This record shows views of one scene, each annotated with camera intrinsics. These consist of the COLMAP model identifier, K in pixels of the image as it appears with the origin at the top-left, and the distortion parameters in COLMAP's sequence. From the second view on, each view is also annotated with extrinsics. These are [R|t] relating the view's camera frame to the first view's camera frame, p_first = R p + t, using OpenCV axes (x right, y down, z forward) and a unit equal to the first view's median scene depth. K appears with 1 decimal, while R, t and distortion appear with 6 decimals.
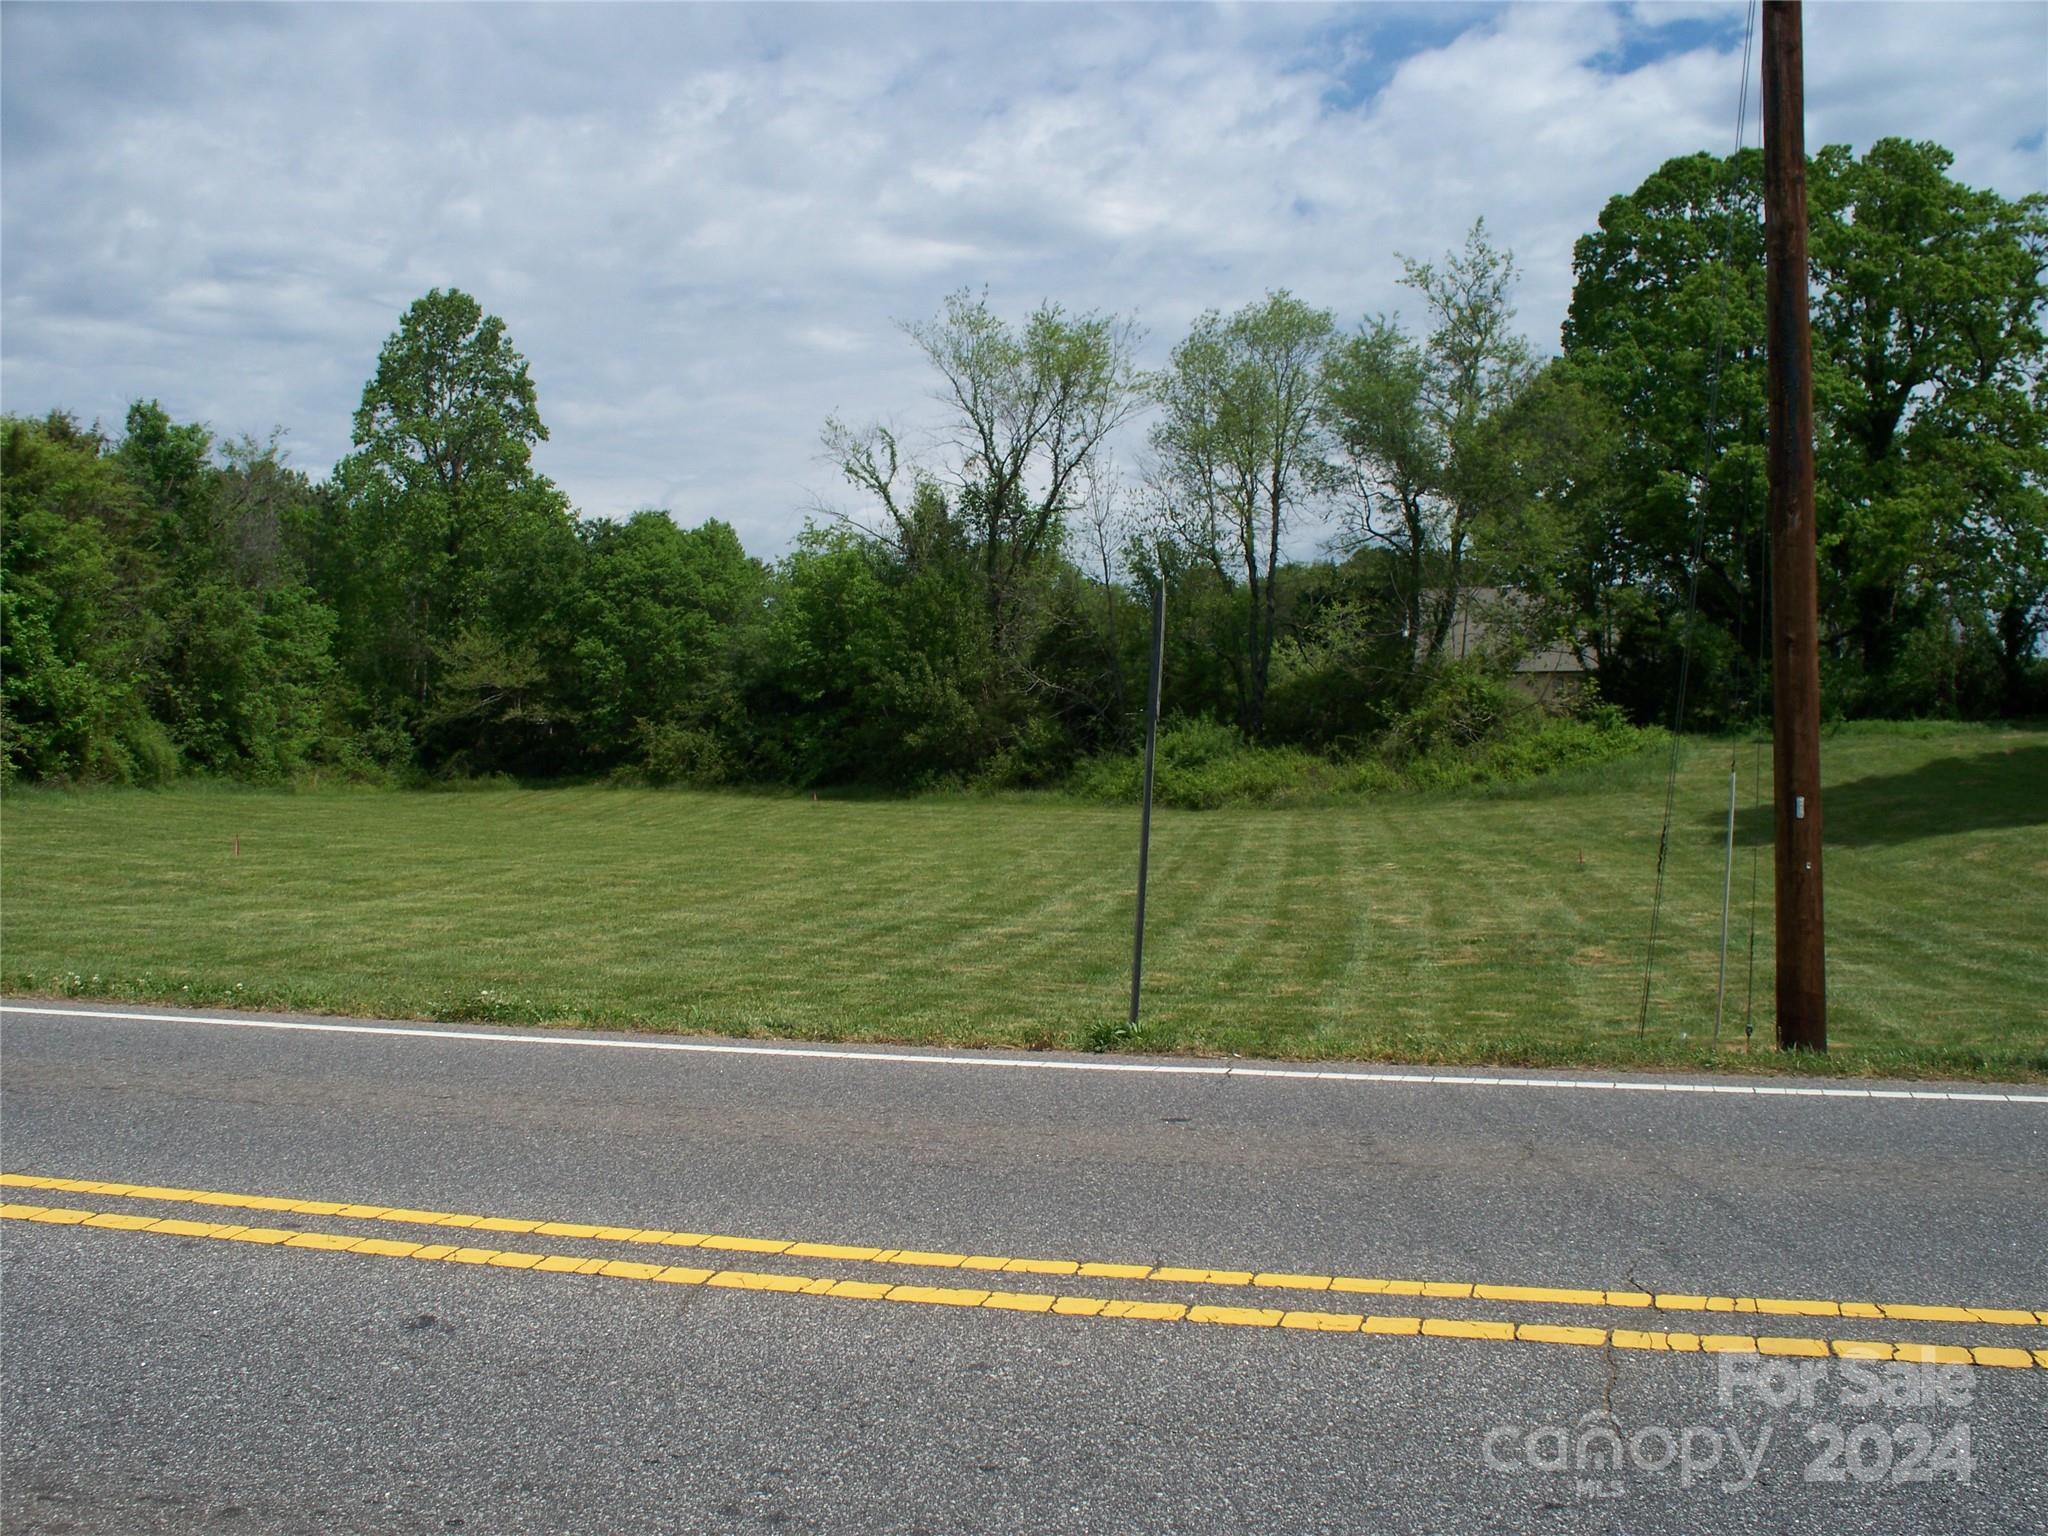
lens RADIAL K [[2094.4, 0, 1024.0], [0, 2094.4, 768.0], [0, 0, 1]] dist [-0.221012, 0.261243]
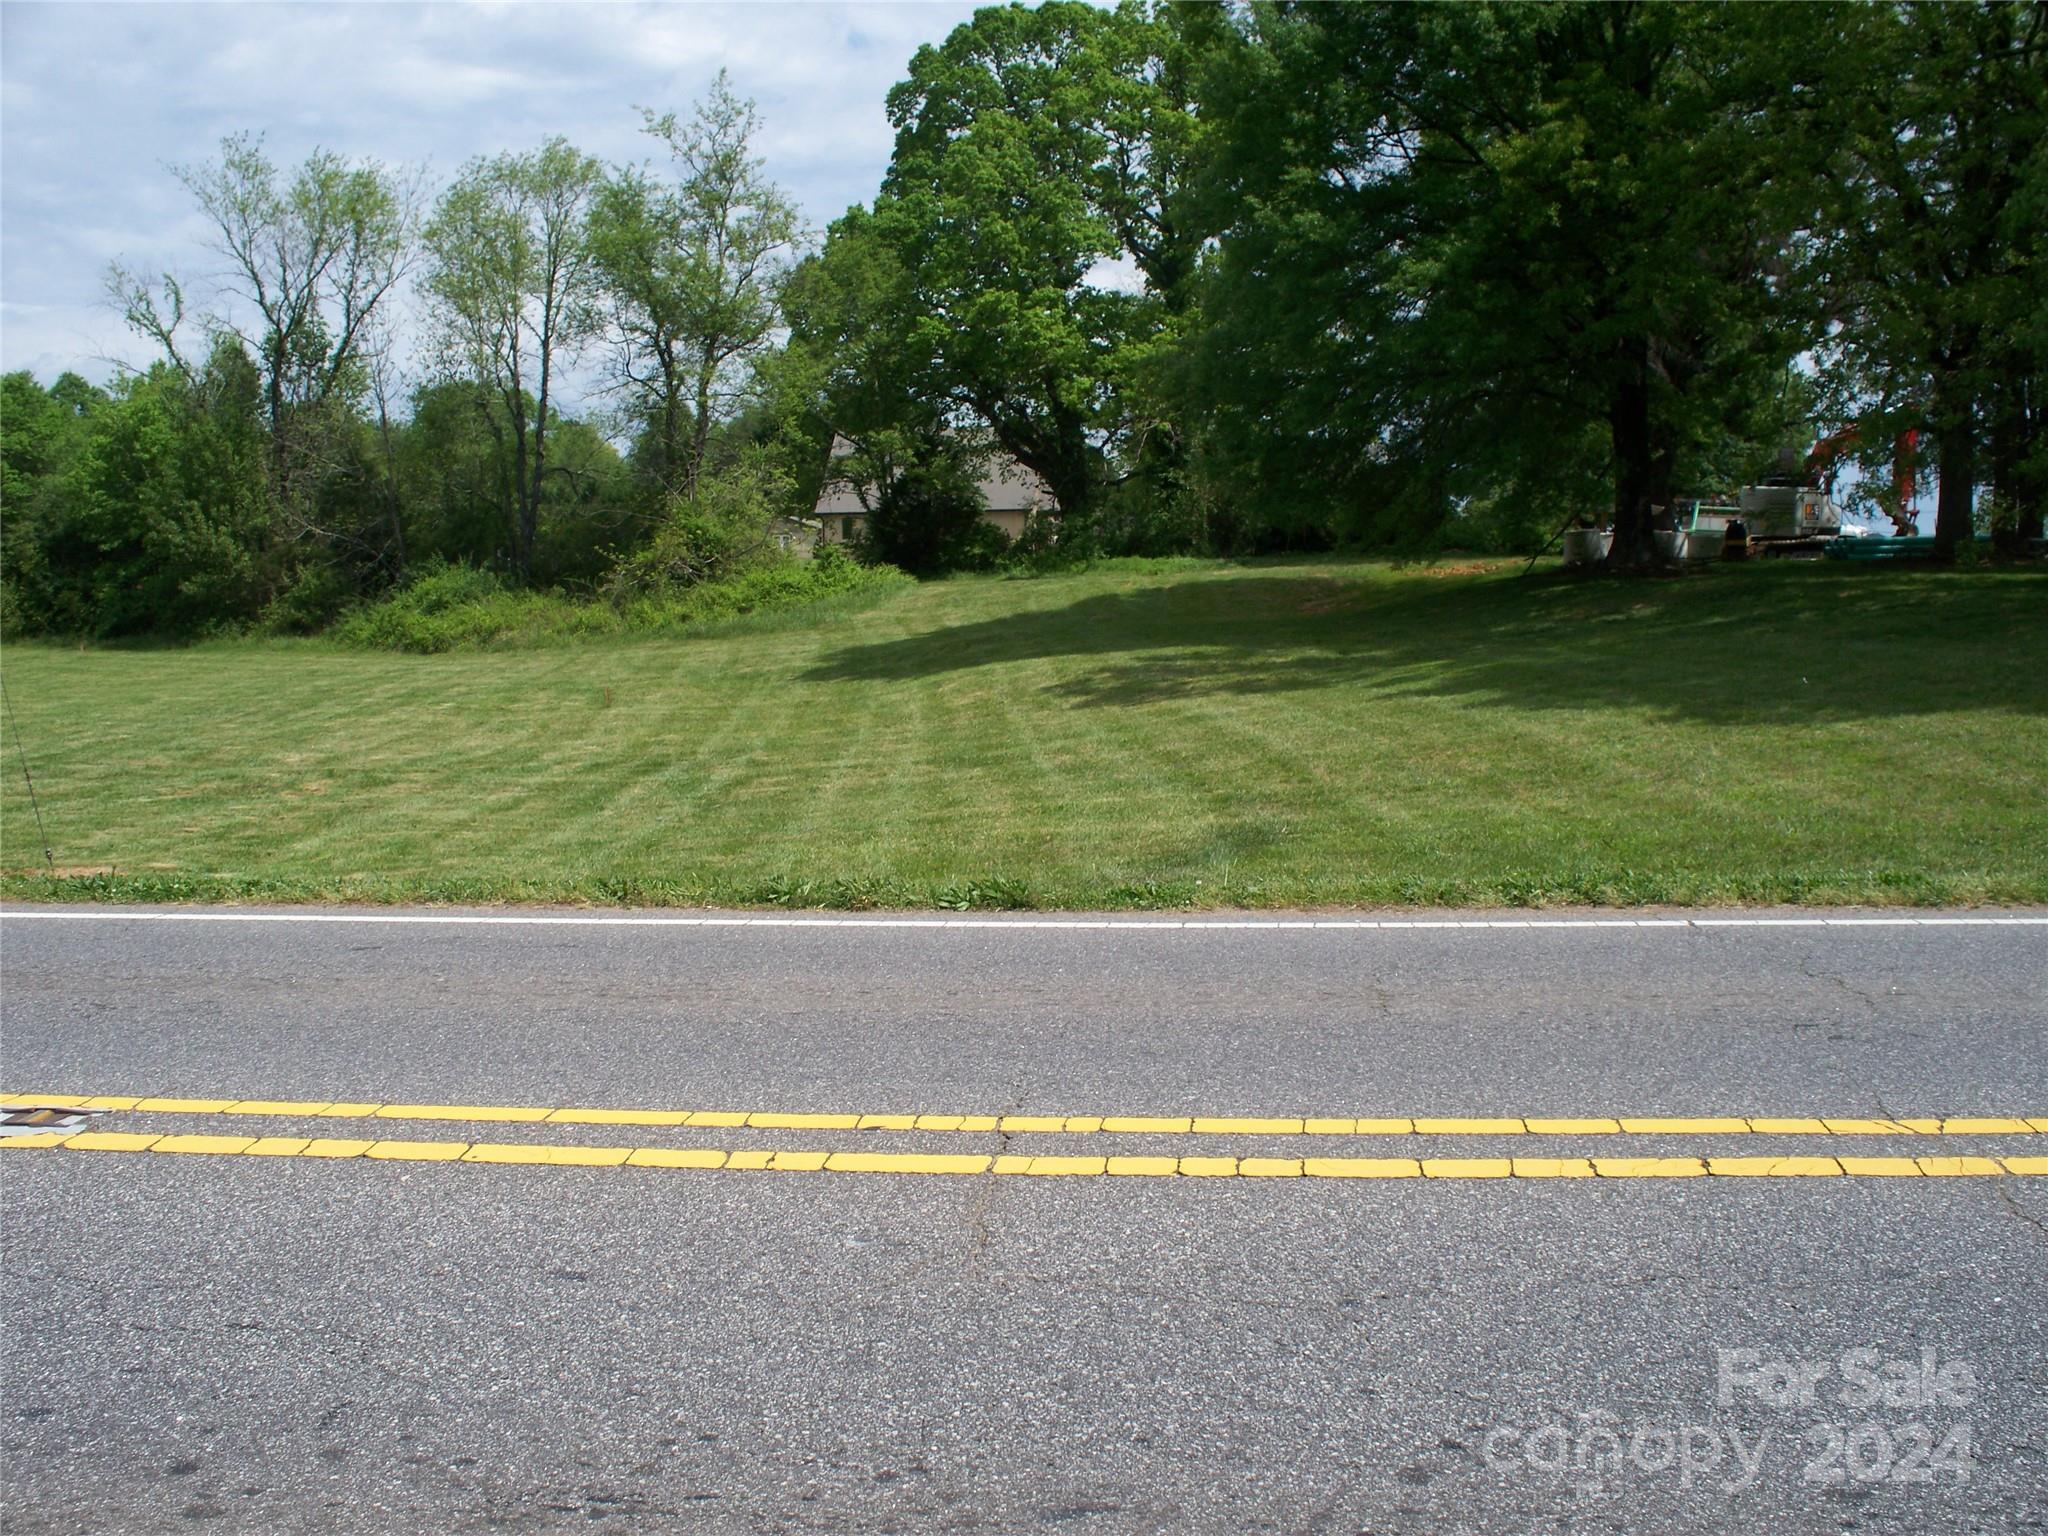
lens RADIAL K [[2094.4, 0, 1024.0], [0, 2094.4, 768.0], [0, 0, 1]] dist [-0.221012, 0.261243]
pose [[0.979931, -0.024698, 0.197801, 0.130548], [0.009209, 0.996844, 0.078844, -0.000638], [-0.199124, -0.075440, 0.977066, -0.037311]]
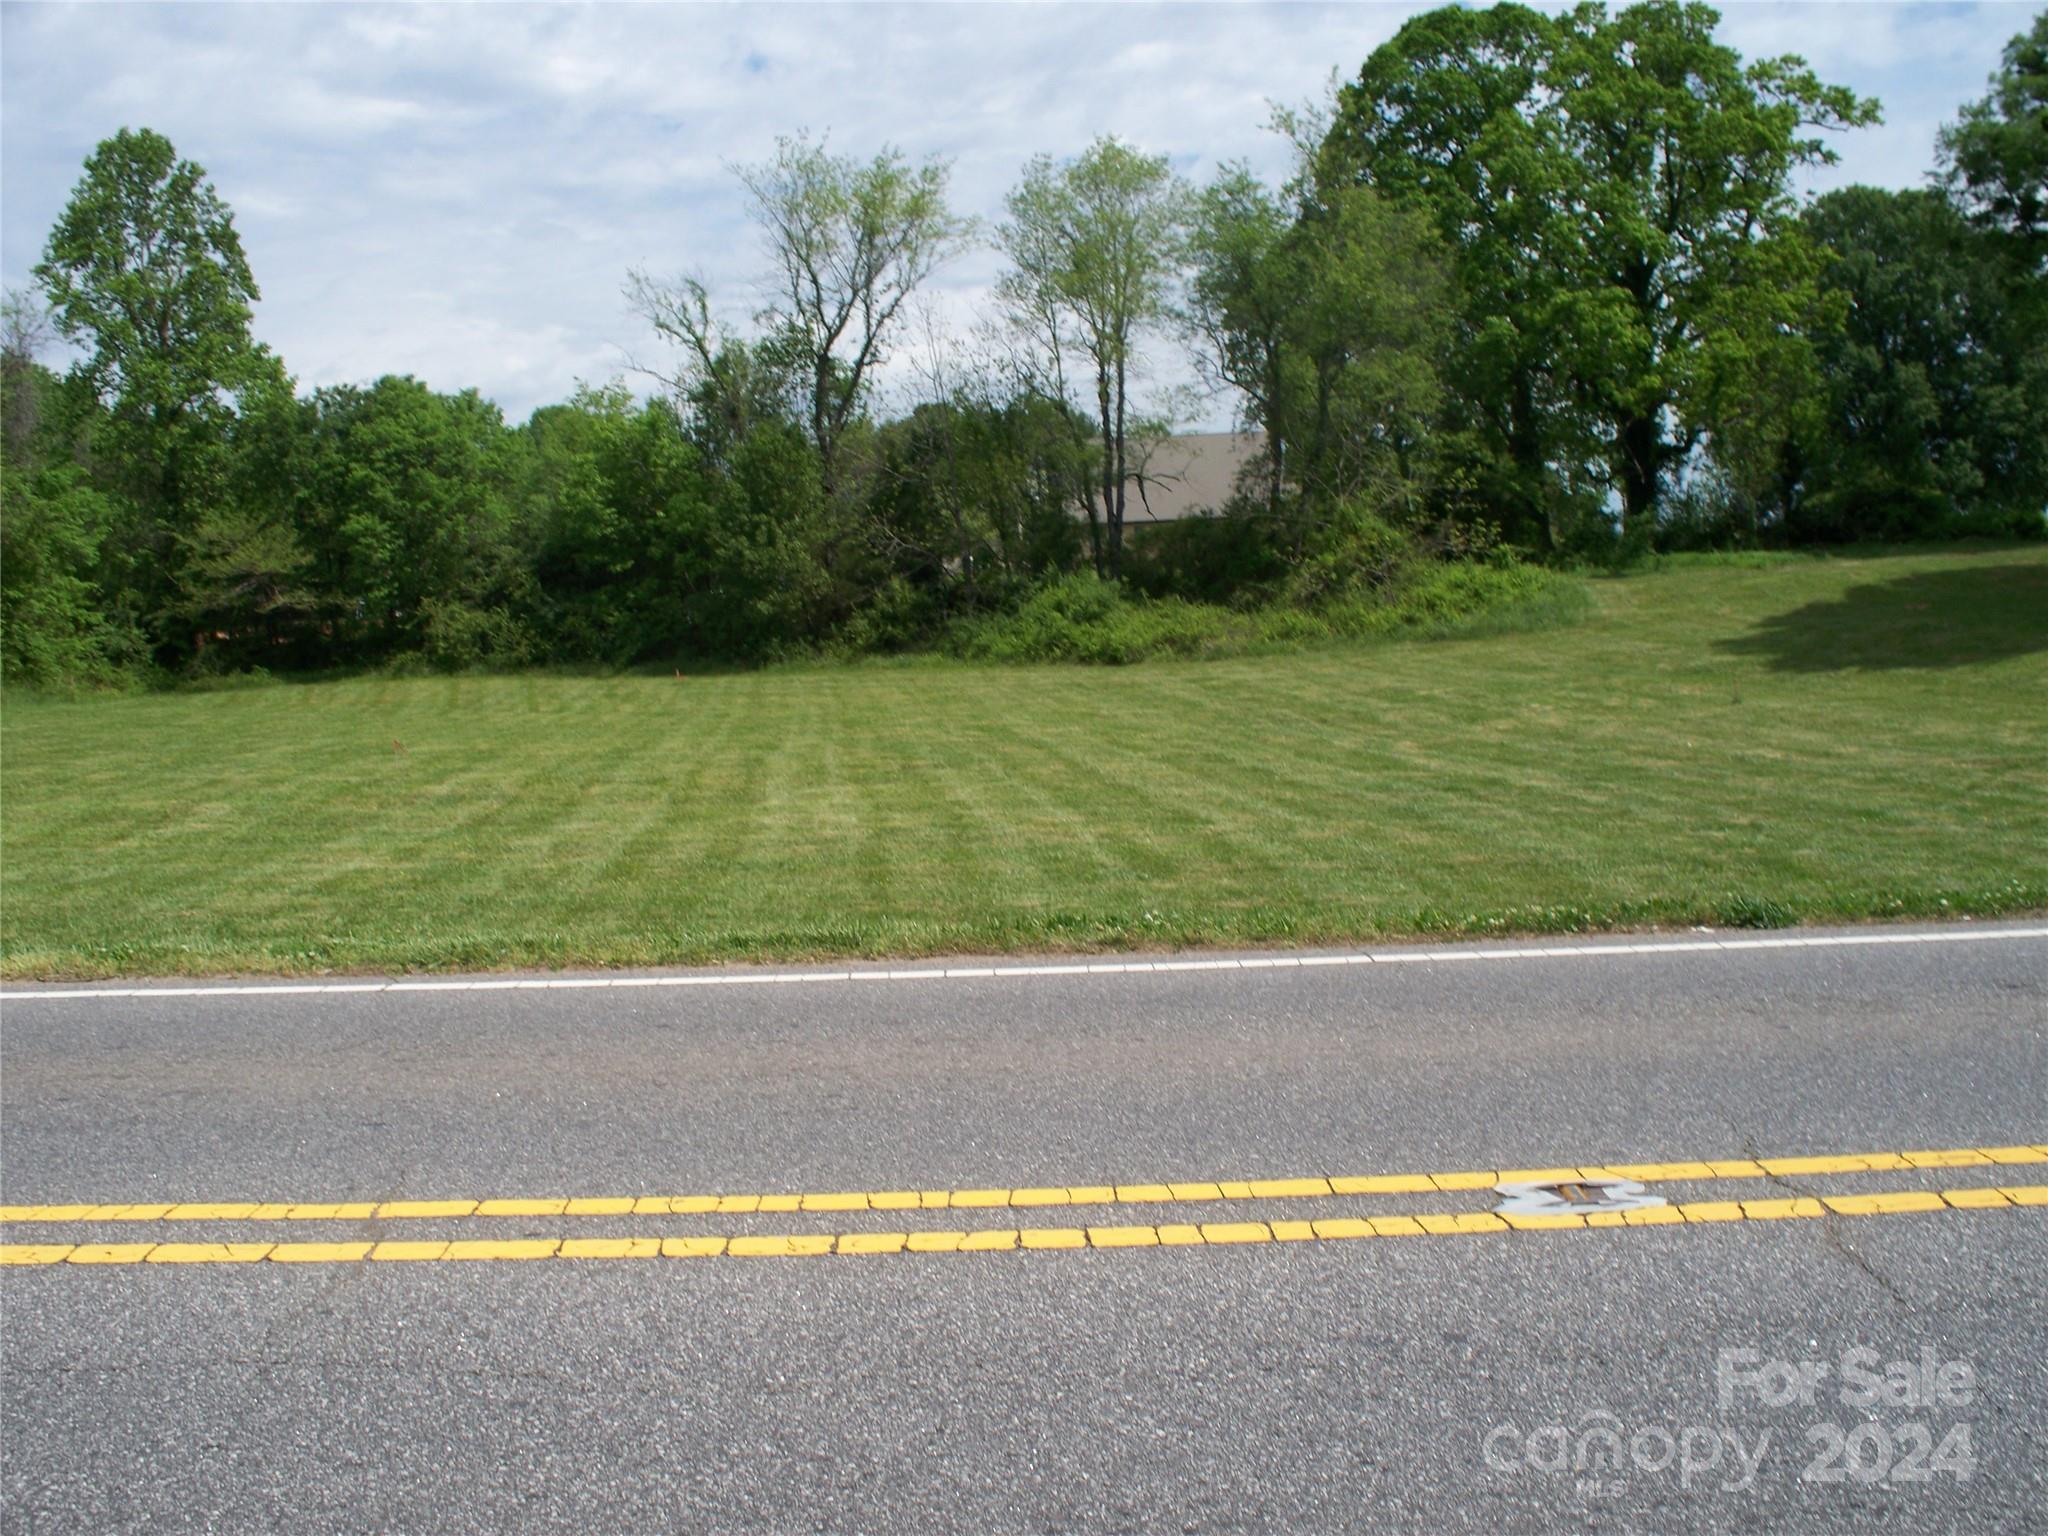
lens RADIAL K [[2094.4, 0, 1024.0], [0, 2094.4, 768.0], [0, 0, 1]] dist [-0.221012, 0.261243]
pose [[0.964347, -0.061120, 0.257487, -0.167657], [0.044077, 0.996470, 0.071454, -0.002990], [-0.260945, -0.057557, 0.963636, 0.047713]]
